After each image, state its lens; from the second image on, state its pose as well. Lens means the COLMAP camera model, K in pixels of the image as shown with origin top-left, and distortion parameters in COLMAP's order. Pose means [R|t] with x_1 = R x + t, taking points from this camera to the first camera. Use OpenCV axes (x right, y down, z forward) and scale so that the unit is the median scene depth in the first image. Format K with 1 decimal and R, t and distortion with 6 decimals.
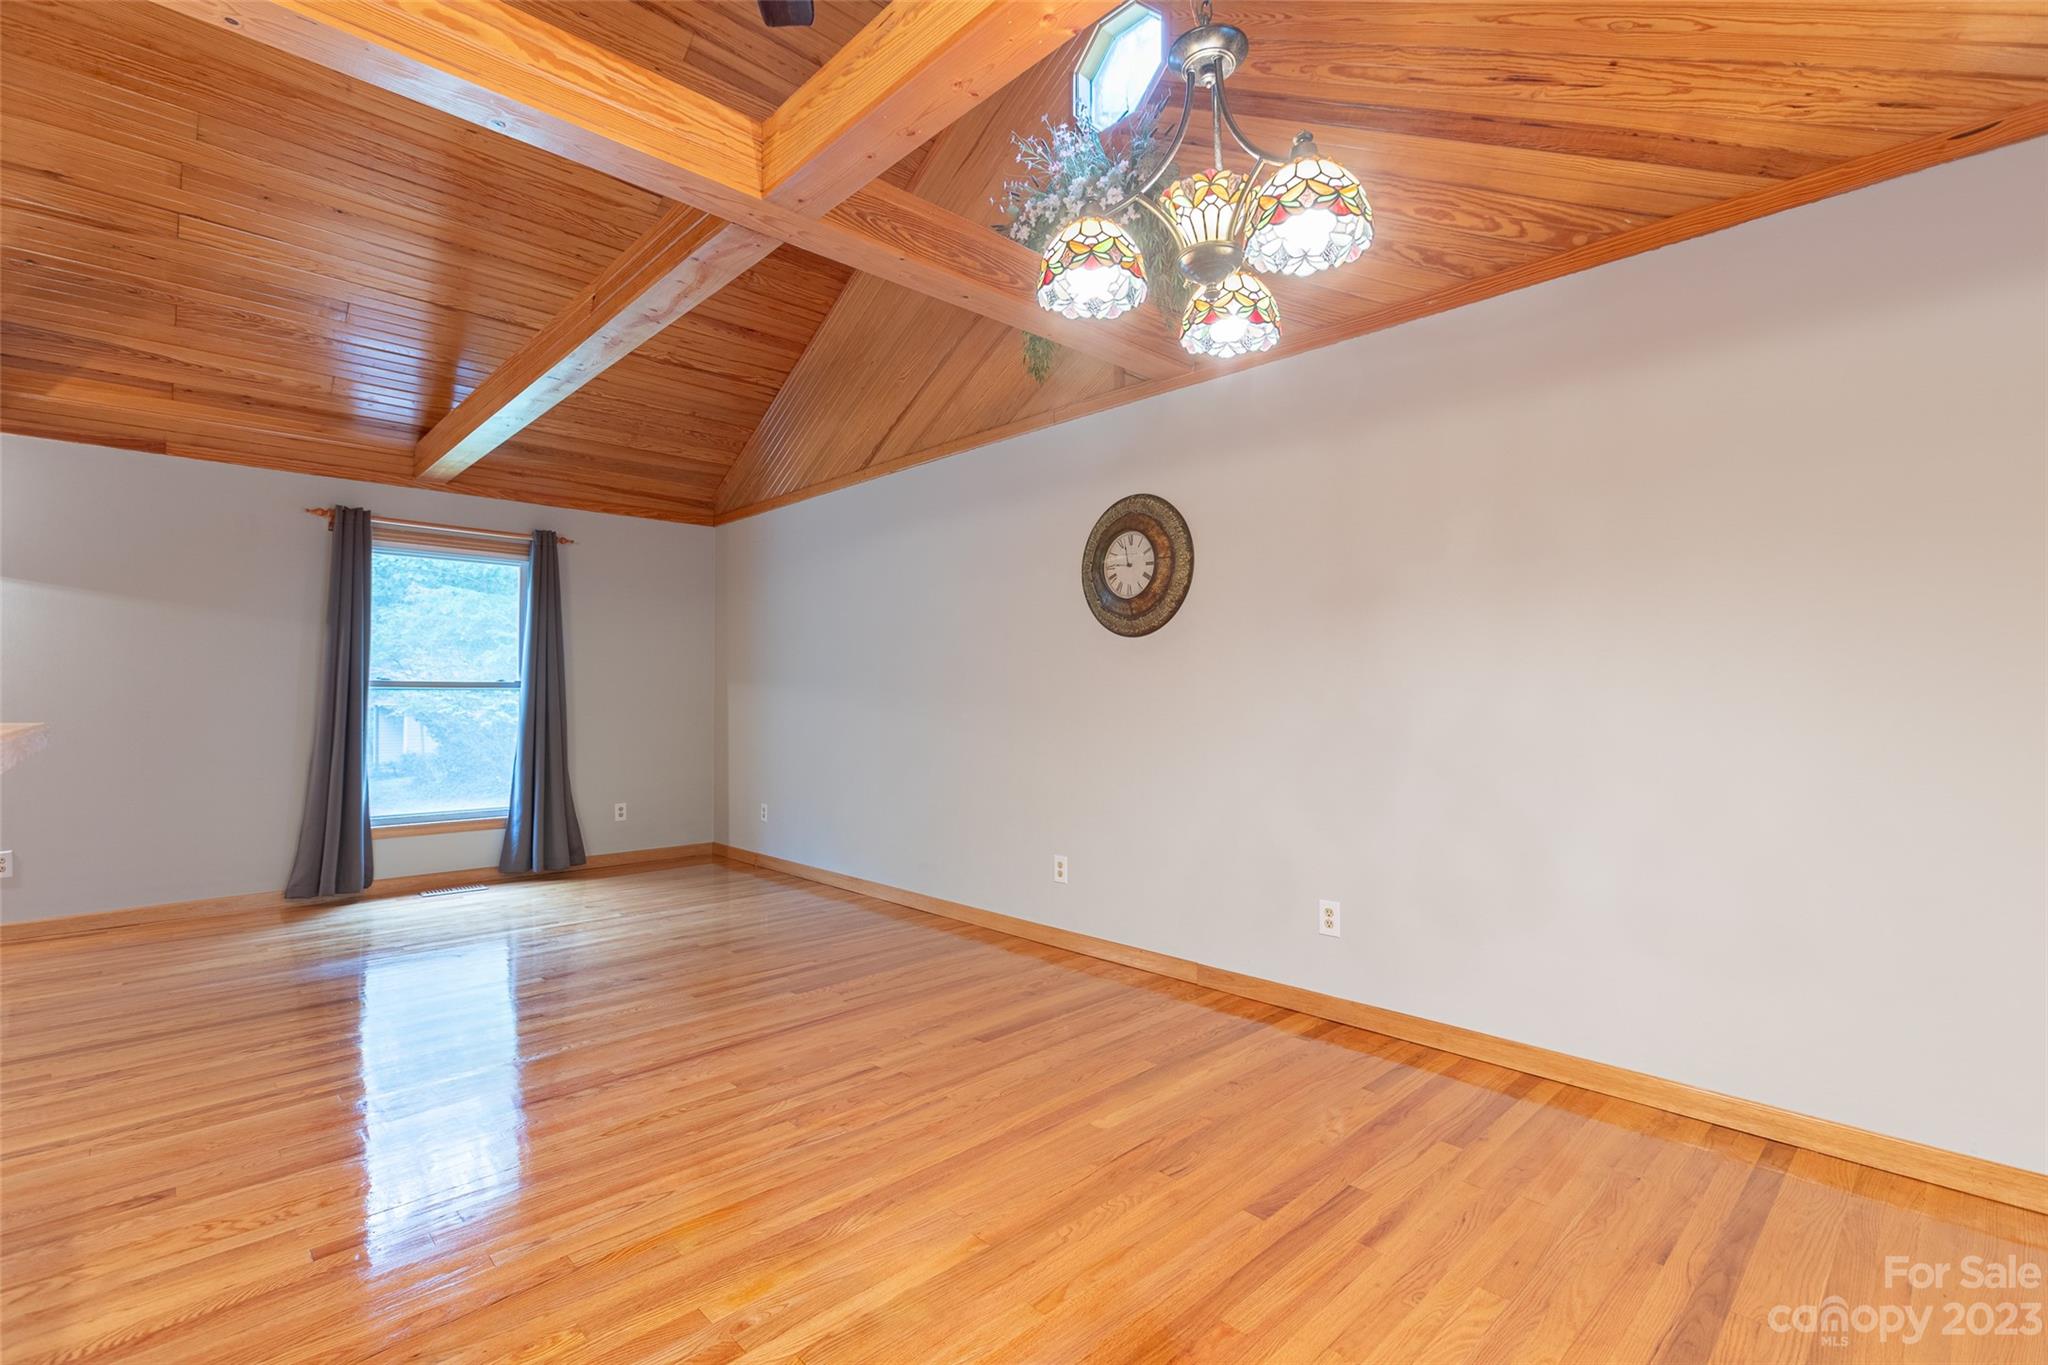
lens RADIAL K [[940.5, 0, 1025.4], [0, 940.5, 684.3], [0, 0, 1]] dist [-0.034251, 0.031176]
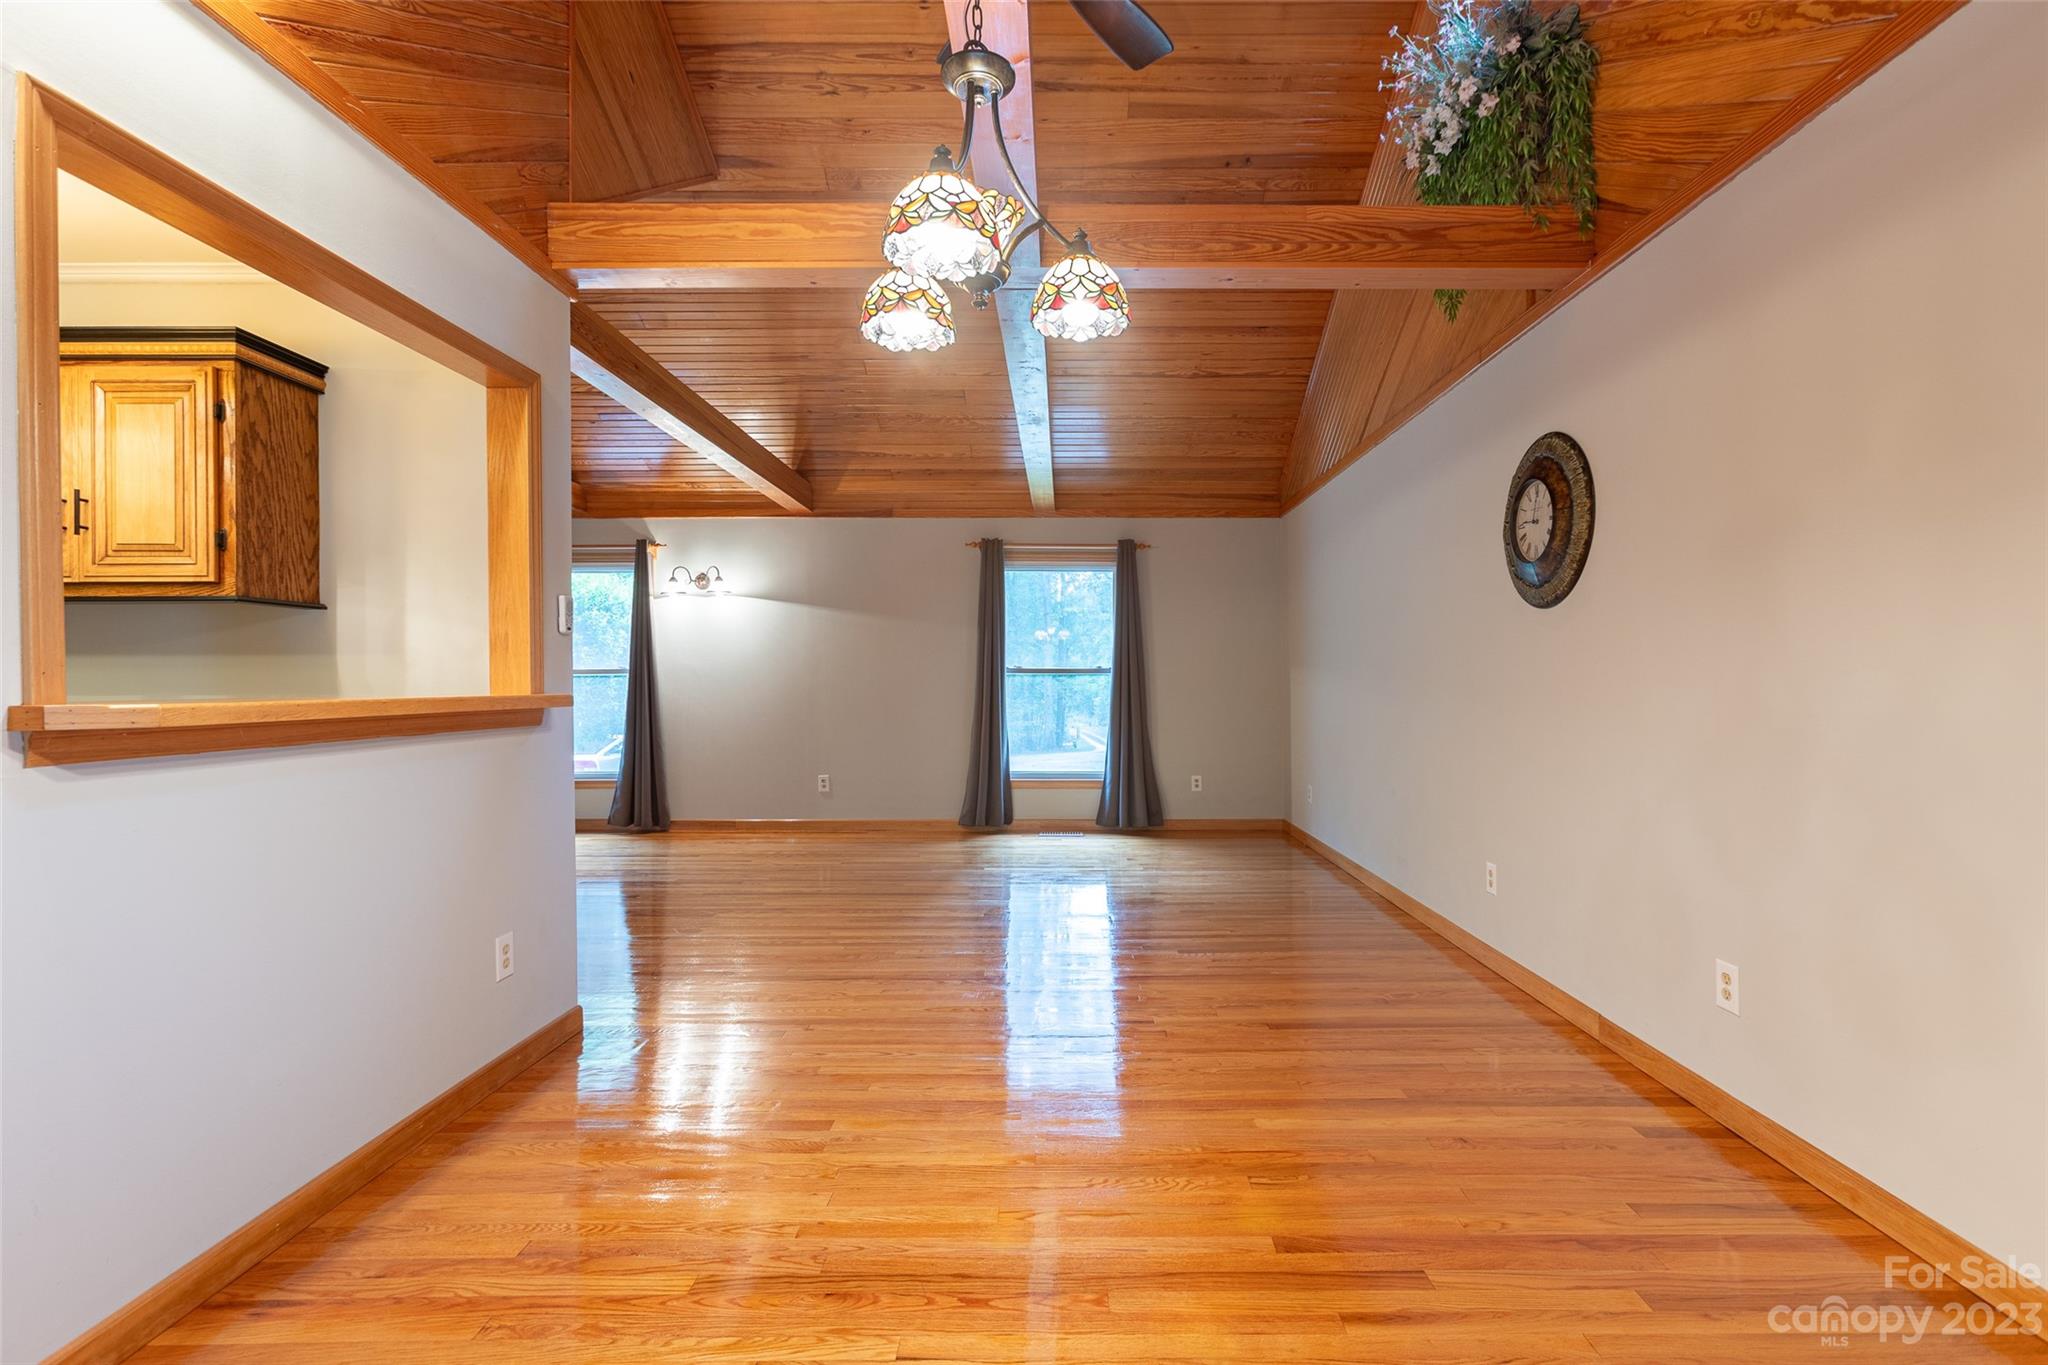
lens RADIAL K [[934.2, 0, 1023.3], [0, 934.2, 691.0], [0, 0, 1]] dist [-0.017055, 0.014629]
pose [[0.721841, 0.007754, -0.692016, 0.261322], [0.009368, 0.999736, 0.020974, 0.000878], [0.691996, -0.021623, 0.721578, 0.067716]]
